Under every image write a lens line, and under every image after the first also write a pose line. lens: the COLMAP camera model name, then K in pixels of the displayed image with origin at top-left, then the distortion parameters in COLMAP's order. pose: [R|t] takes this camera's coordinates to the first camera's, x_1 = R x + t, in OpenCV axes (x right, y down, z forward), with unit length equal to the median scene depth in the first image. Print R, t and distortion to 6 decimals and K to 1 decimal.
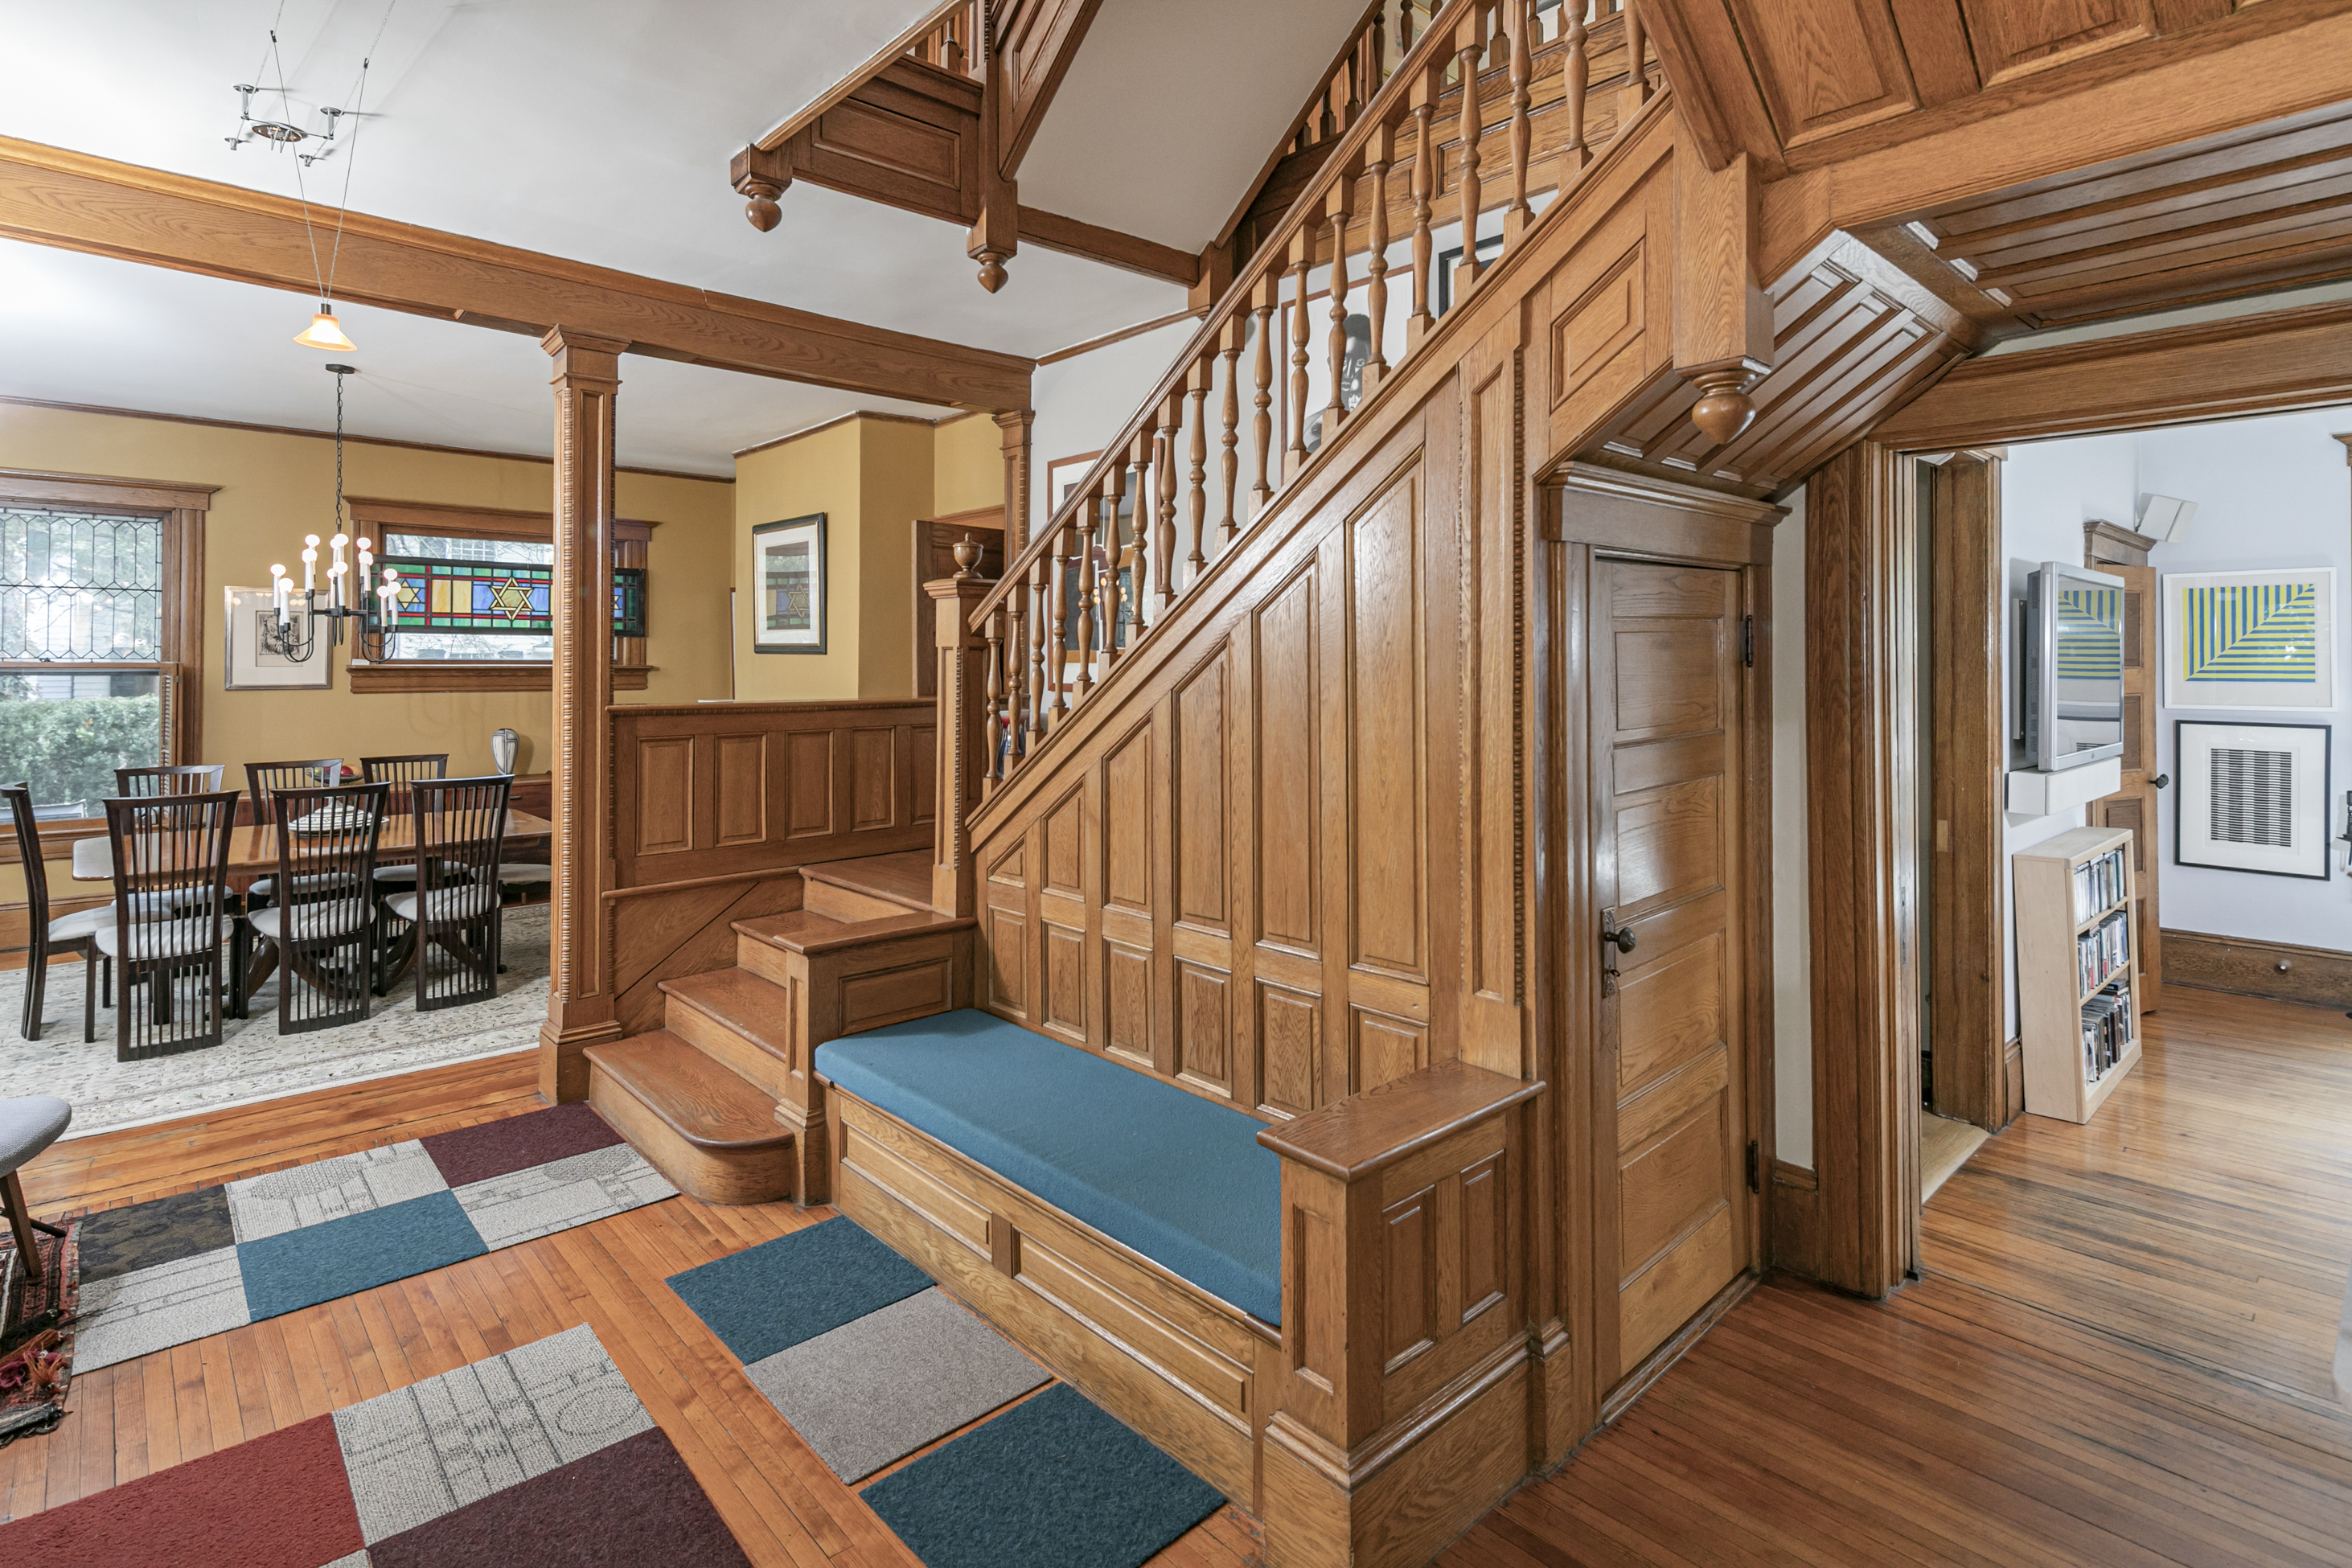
lens RADIAL K [[1144.2, 0, 1163.0], [0, 1144.2, 653.8], [0, 0, 1]] dist [0.016387, -0.008715]
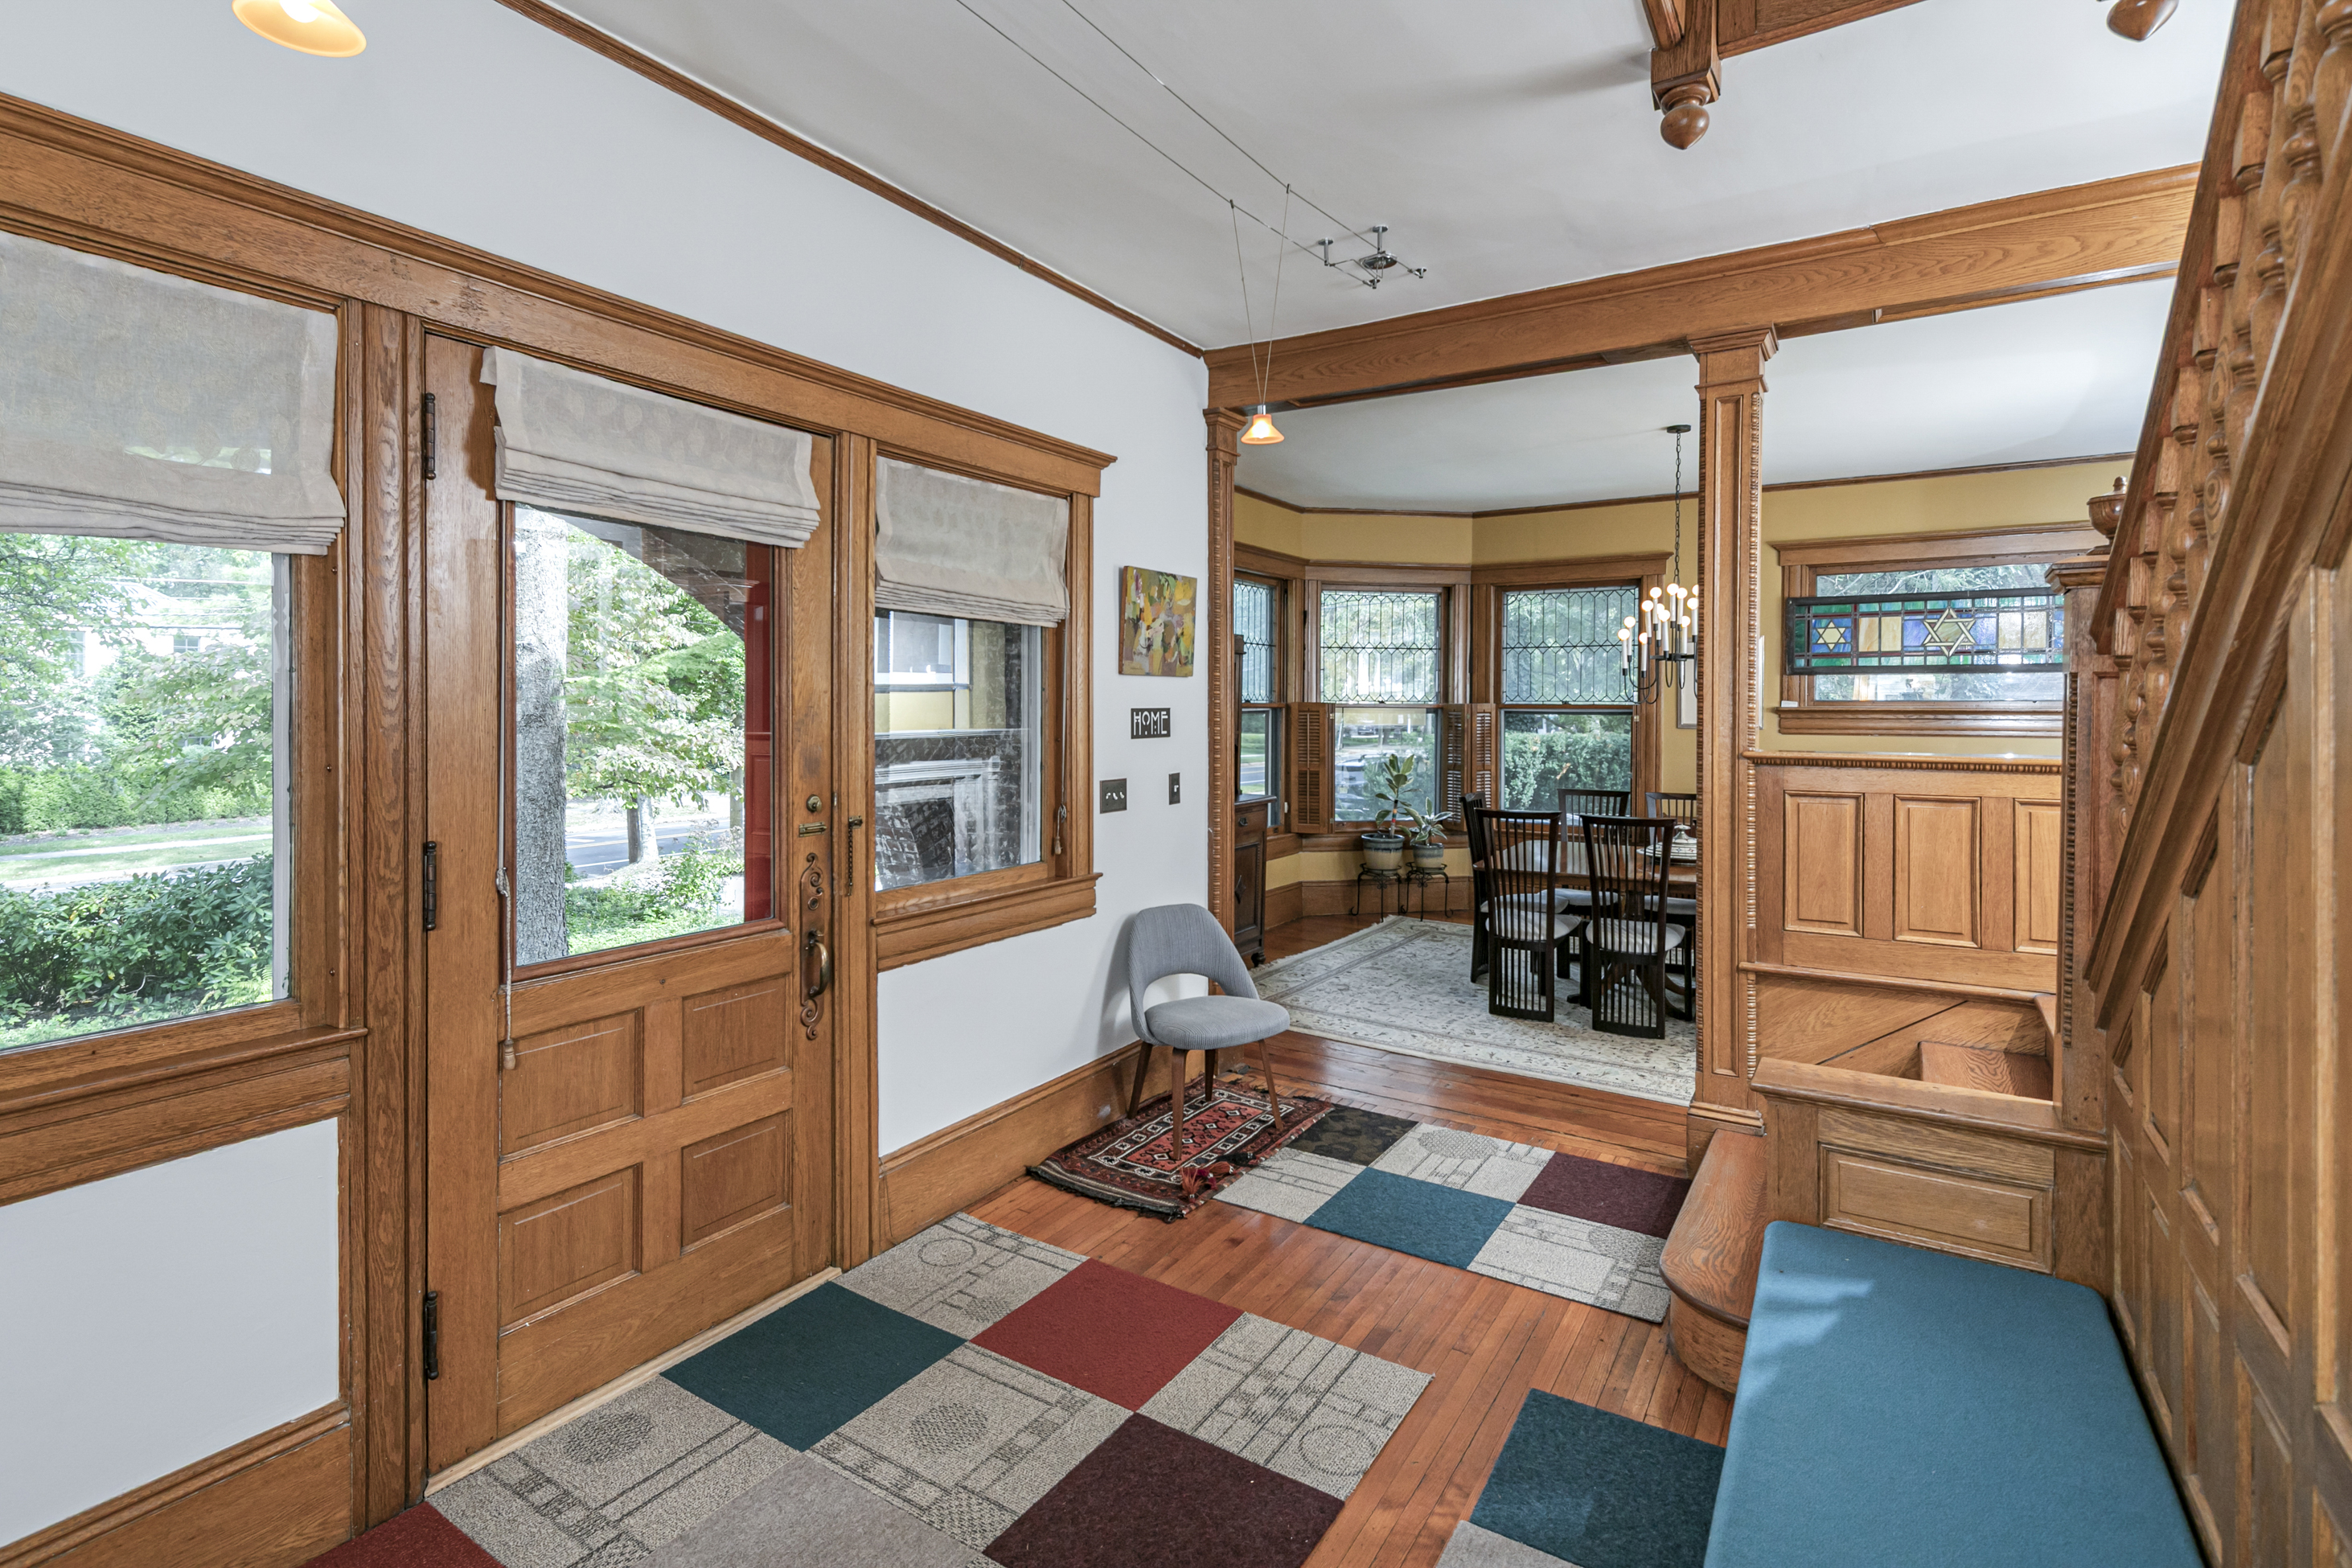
lens RADIAL K [[1127.2, 0, 1160.8], [0, 1127.2, 710.8], [0, 0, 1]] dist [0.004619, -0.000415]
pose [[0.258558, 0.002930, -0.965991, 0.204205], [0.008135, 0.999953, 0.005210, 0.005802], [0.965962, -0.009206, 0.258522, 0.300976]]
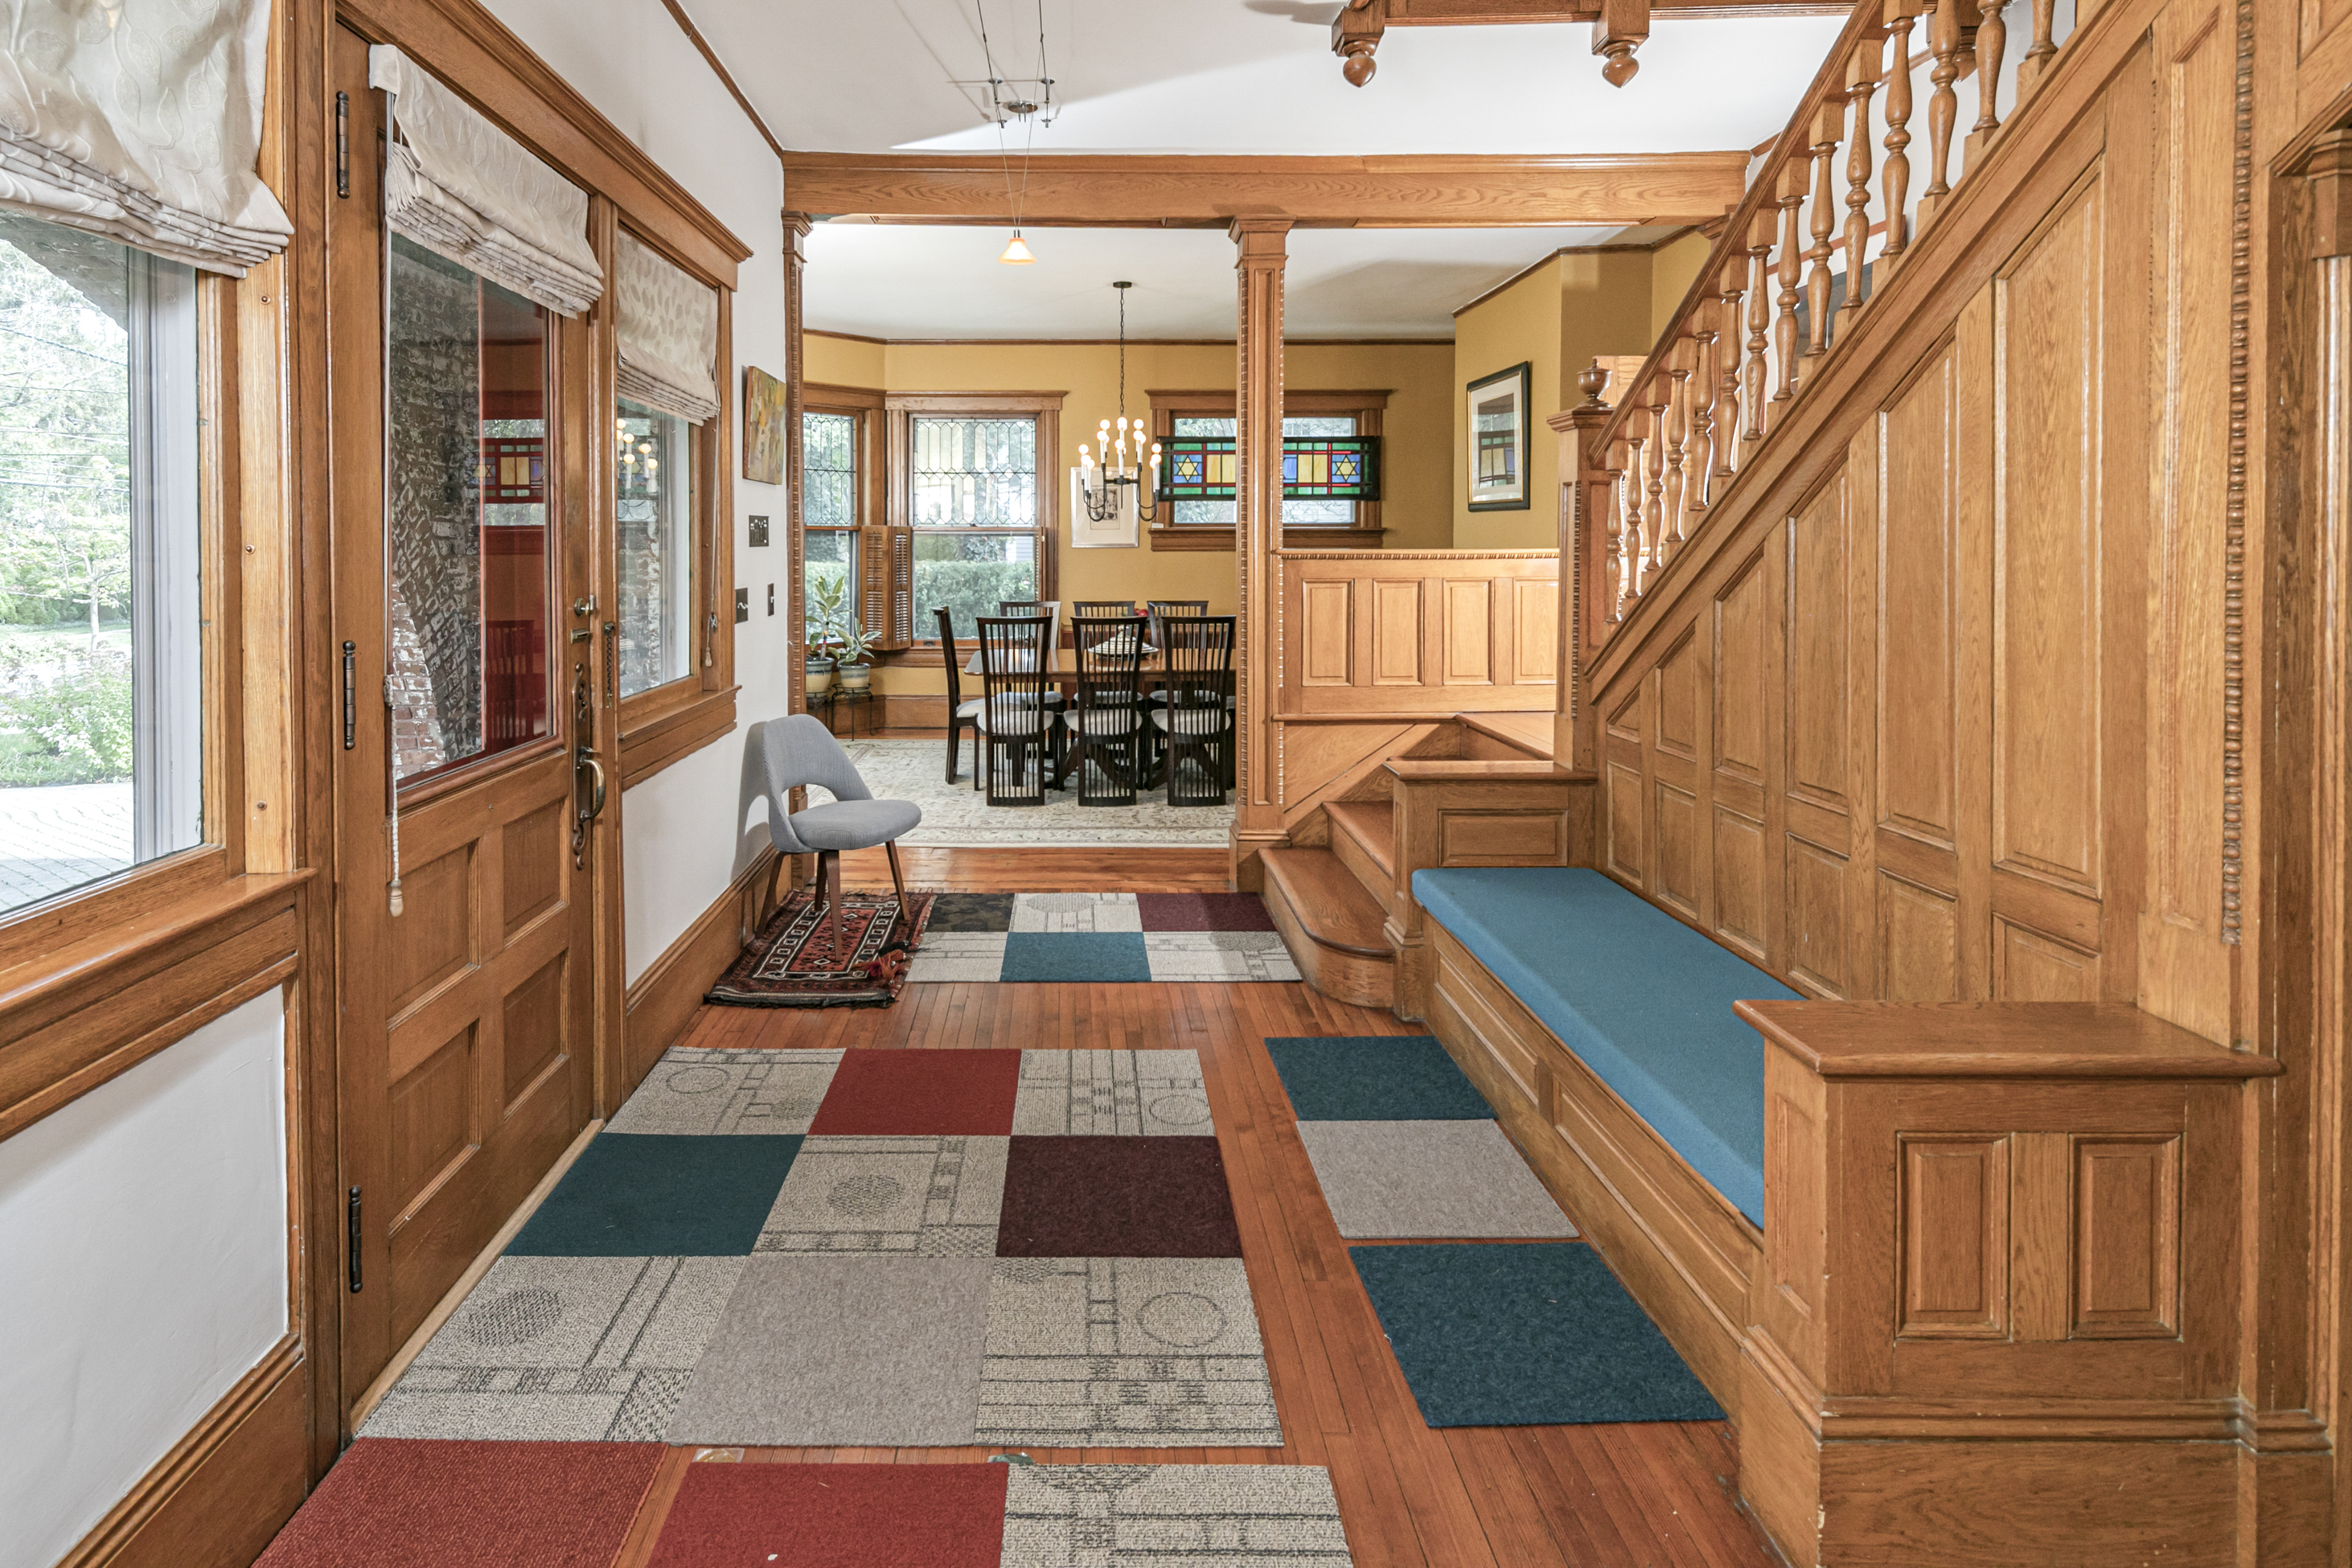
lens RADIAL K [[1192.6, 0, 1079.9], [0, 1192.6, 560.7], [0, 0, 1]] dist [0.000195, -0.000492]
pose [[0.744758, 0.006178, -0.667306, 0.130238], [0.010338, 0.999730, 0.020794, 0.026671], [0.667255, -0.022385, 0.744493, 0.006140]]
